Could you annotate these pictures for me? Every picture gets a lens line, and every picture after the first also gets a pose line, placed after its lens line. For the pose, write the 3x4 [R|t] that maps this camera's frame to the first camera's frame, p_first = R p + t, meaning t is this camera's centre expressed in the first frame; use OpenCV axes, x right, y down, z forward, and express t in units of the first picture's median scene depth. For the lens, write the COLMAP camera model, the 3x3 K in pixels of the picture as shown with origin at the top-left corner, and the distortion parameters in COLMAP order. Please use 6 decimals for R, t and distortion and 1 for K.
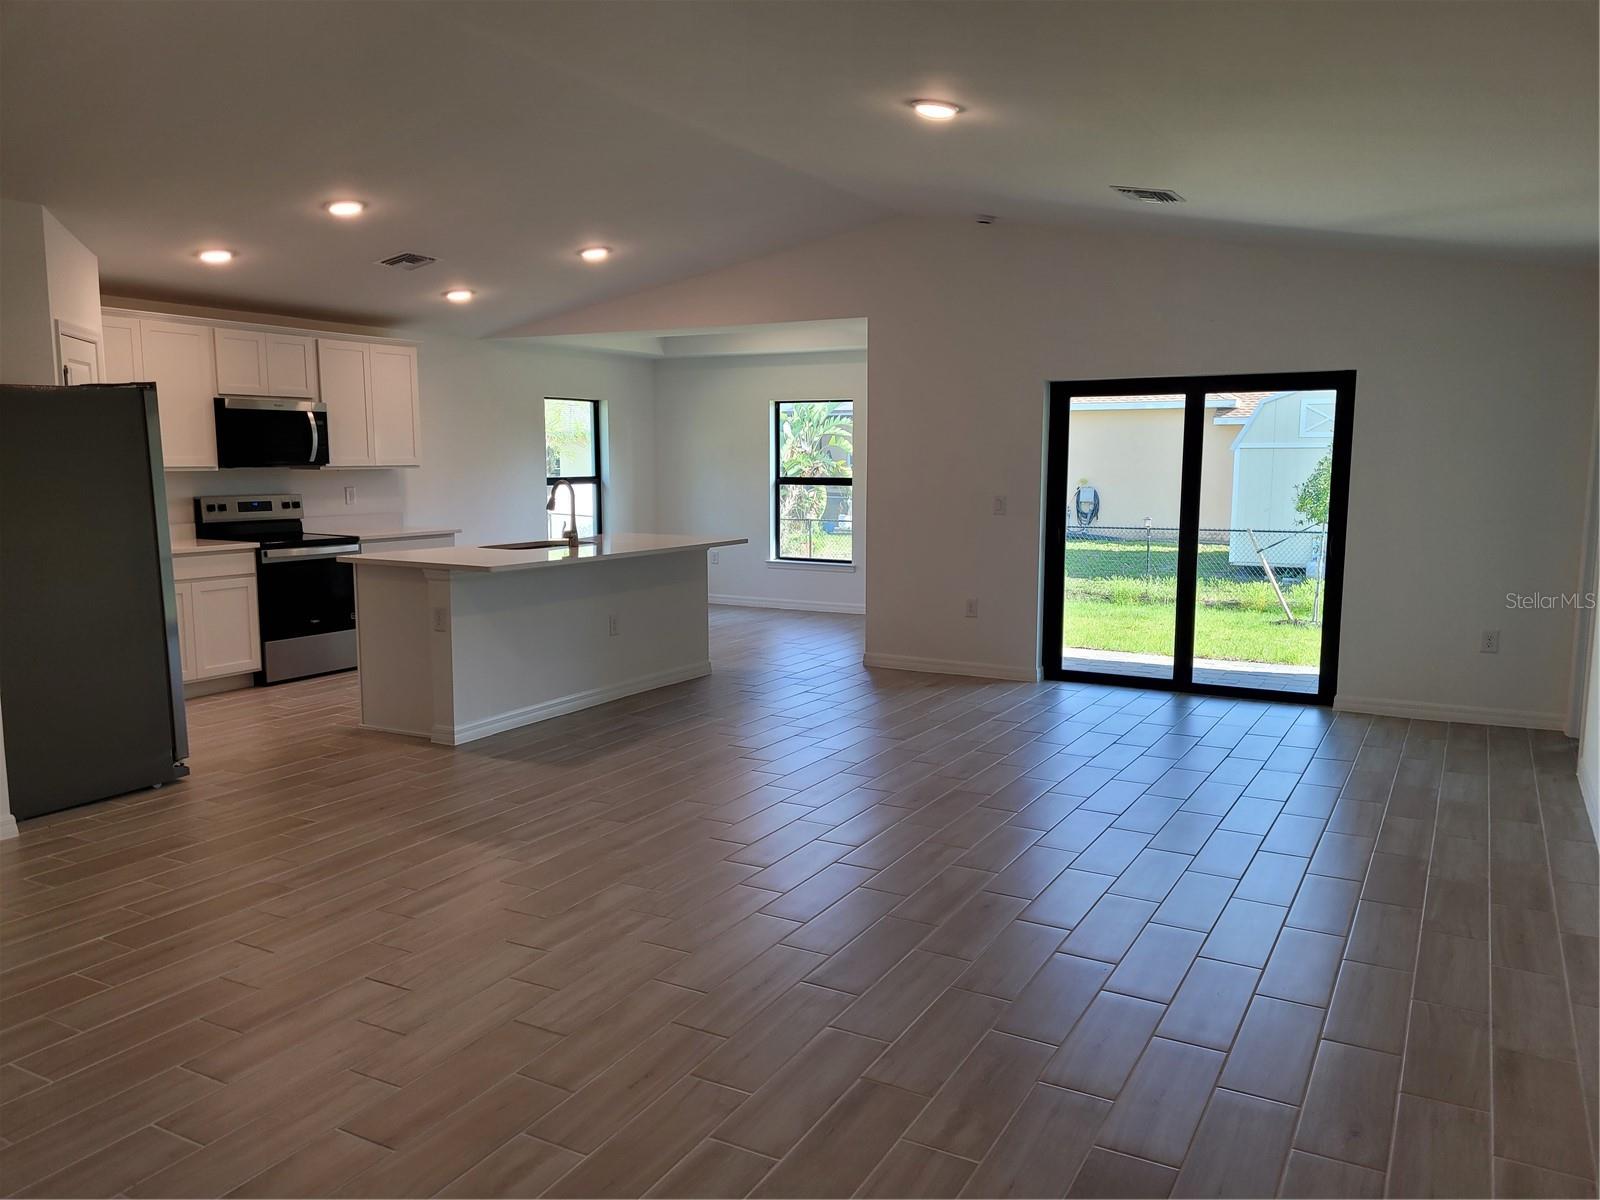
lens RADIAL K [[1198.6, 0, 796.4], [0, 1198.6, 623.4], [0, 0, 1]] dist [0.081431, -0.065627]
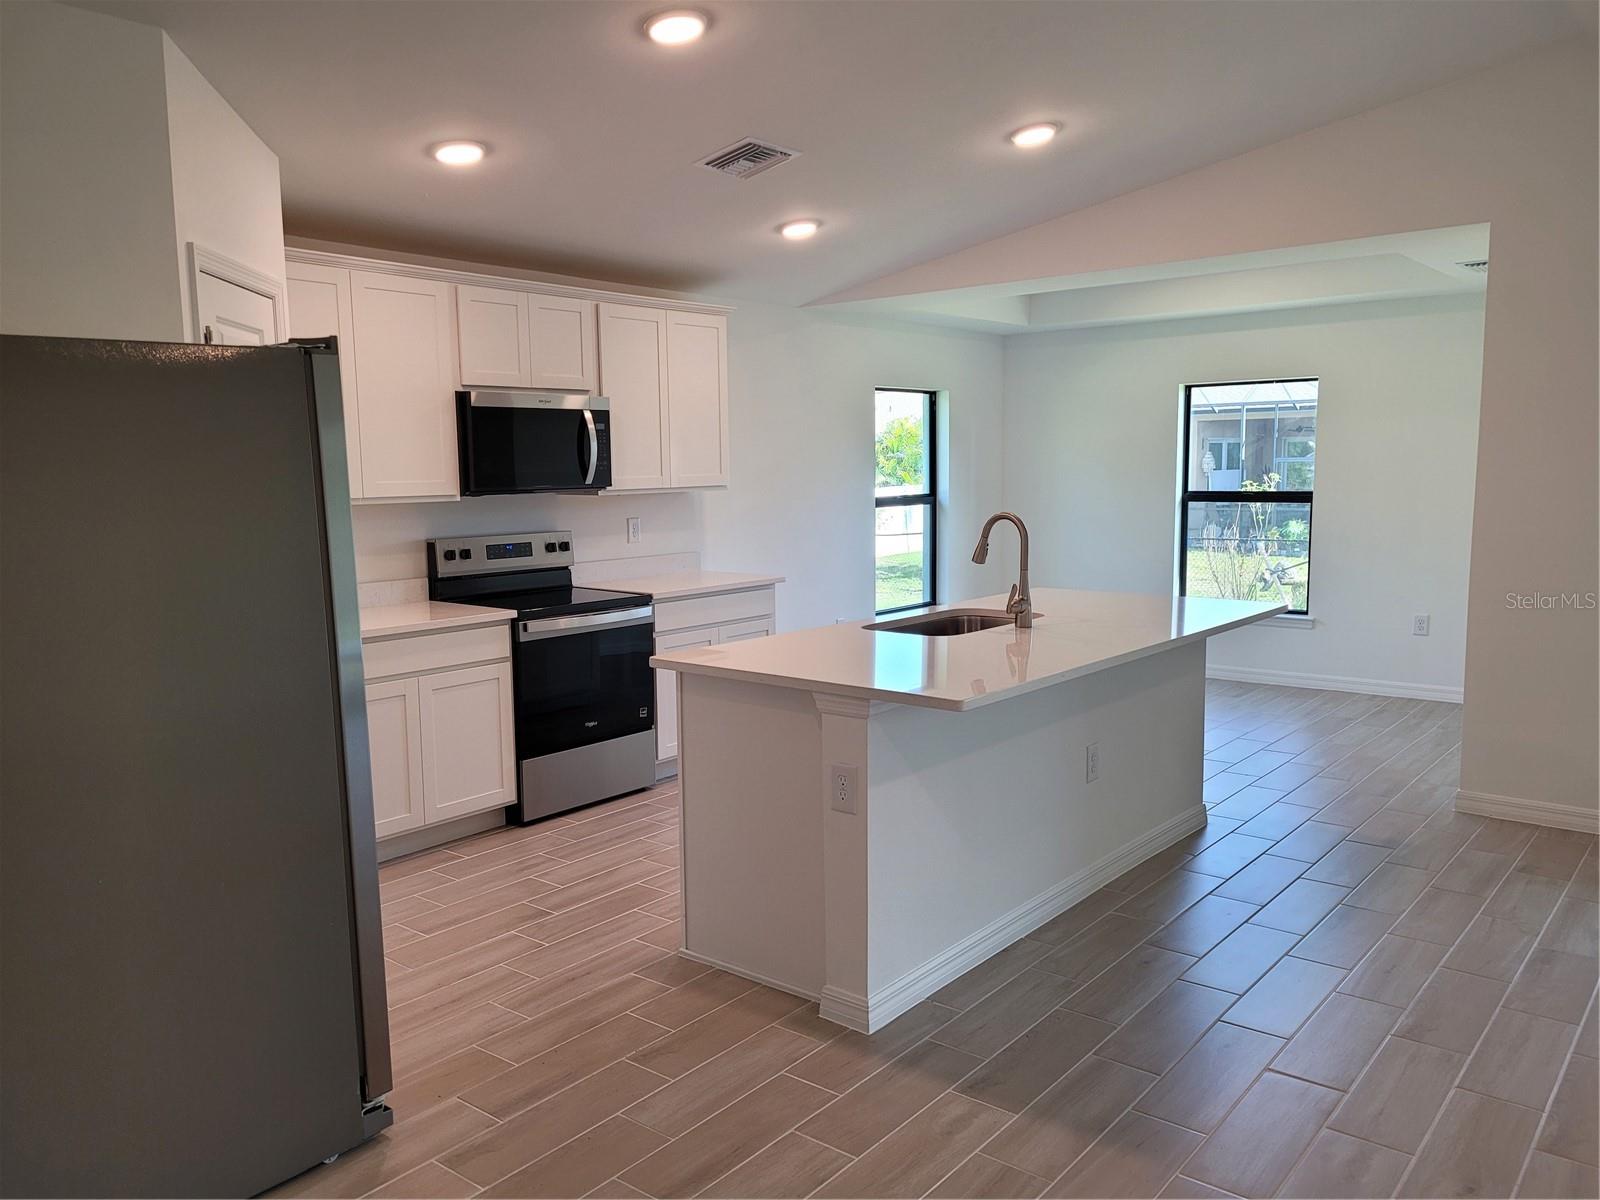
lens RADIAL K [[1198.6, 0, 796.4], [0, 1198.6, 623.4], [0, 0, 1]] dist [0.081431, -0.065627]
pose [[0.984765, 0.009000, -0.173660, -0.177675], [-0.009875, 0.999943, -0.004178, -0.057126], [0.173612, 0.005830, 0.984797, 0.380702]]
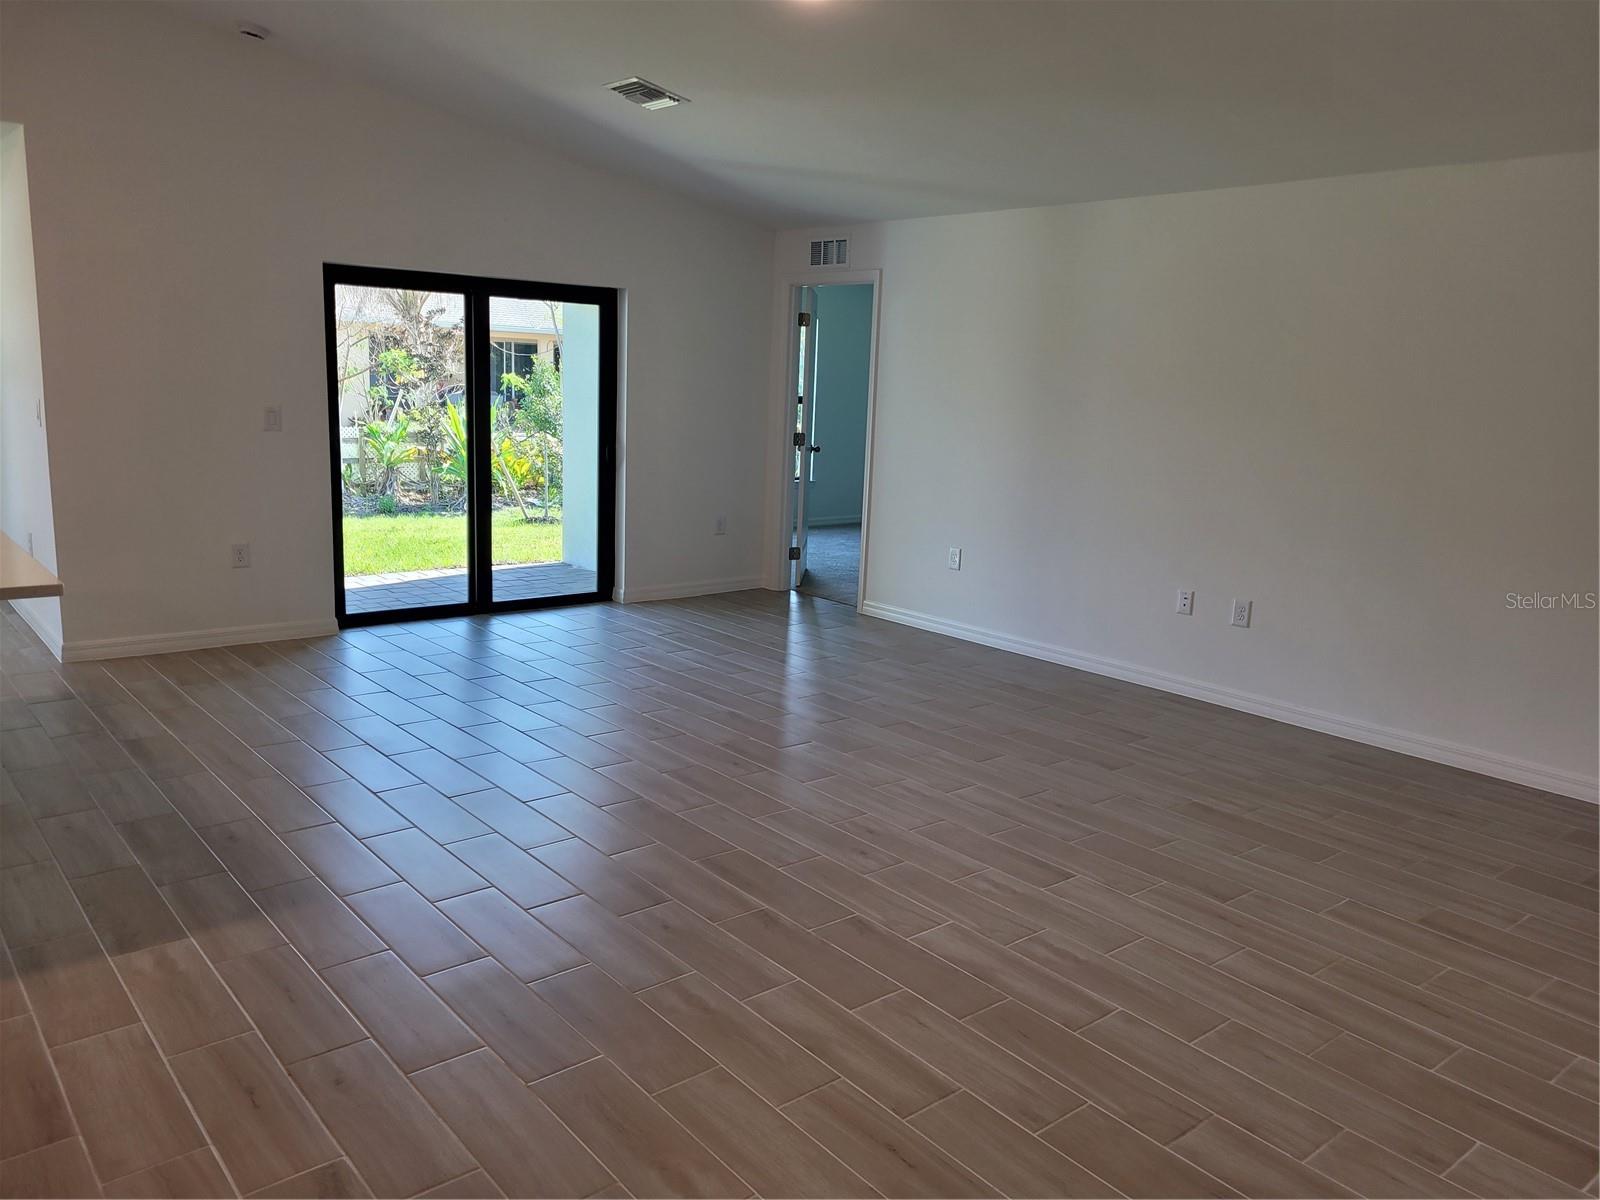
lens RADIAL K [[1198.6, 0, 796.4], [0, 1198.6, 623.4], [0, 0, 1]] dist [0.081431, -0.065627]
pose [[0.360056, -0.180958, 0.915212, -0.453166], [0.090669, 0.983151, 0.158721, -0.062749], [-0.928514, 0.025833, 0.370397, 0.405927]]
